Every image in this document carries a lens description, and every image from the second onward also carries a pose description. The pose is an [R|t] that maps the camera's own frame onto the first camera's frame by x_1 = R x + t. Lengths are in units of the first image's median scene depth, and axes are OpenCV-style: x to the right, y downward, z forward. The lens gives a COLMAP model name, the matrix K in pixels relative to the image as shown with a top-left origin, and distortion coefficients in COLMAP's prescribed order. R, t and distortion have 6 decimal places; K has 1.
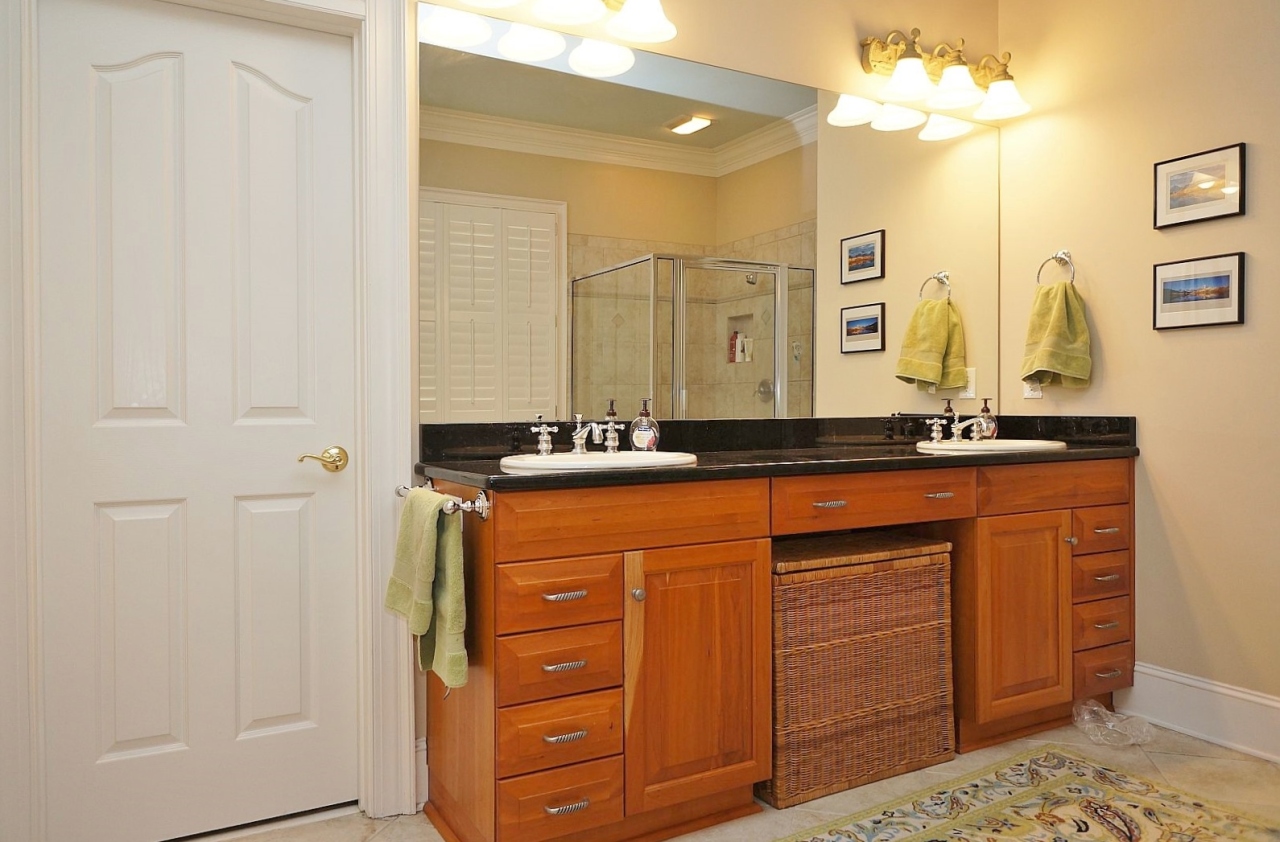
lens RADIAL K [[876.2, 0, 632.3], [0, 876.2, 416.0], [0, 0, 1]] dist [-0.004456, 0.004788]
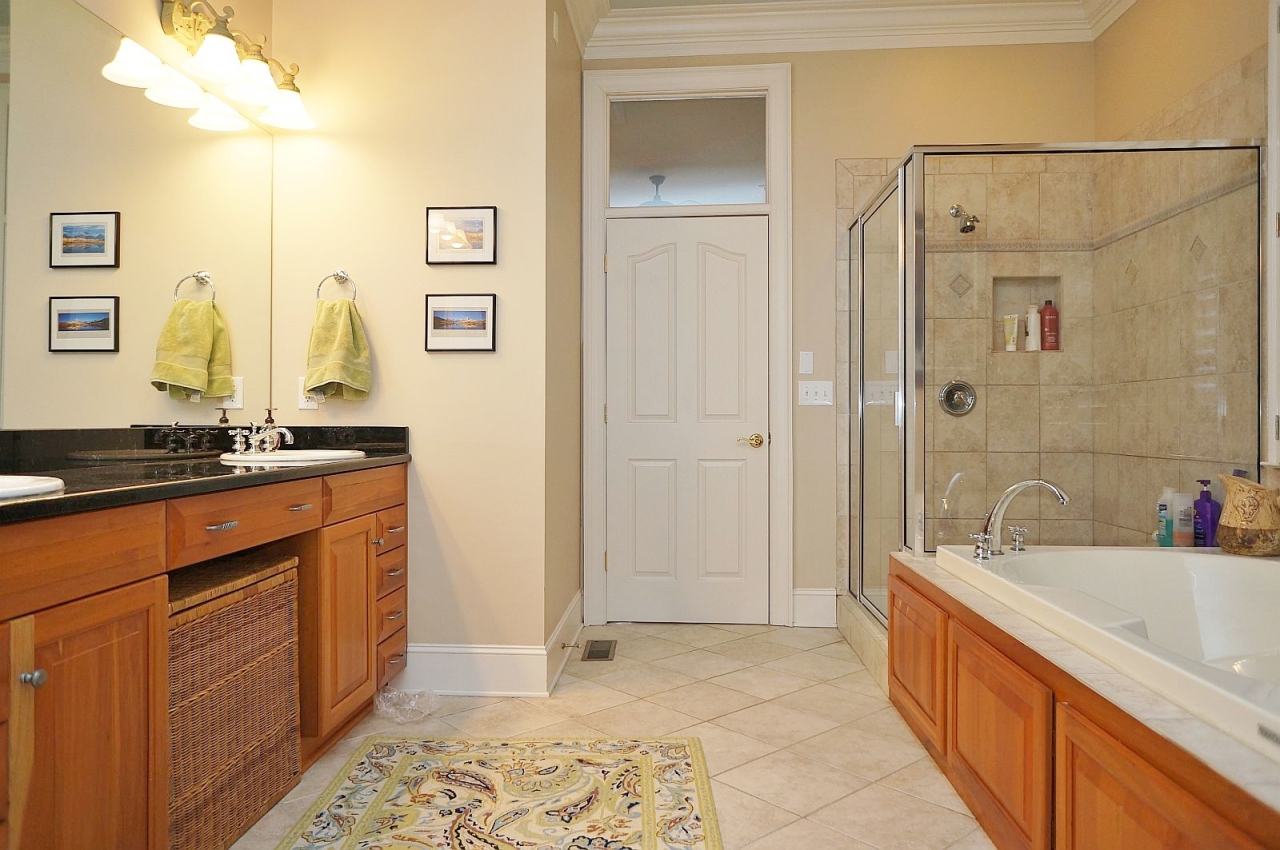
lens RADIAL K [[875.6, 0, 621.0], [0, 875.6, 419.0], [0, 0, 1]] dist [-0.008003, 0.006371]
pose [[0.537433, 0.006292, 0.843283, -0.249288], [0.005711, 0.999922, -0.011101, 0.005514], [-0.843287, 0.010782, 0.537355, 0.174425]]
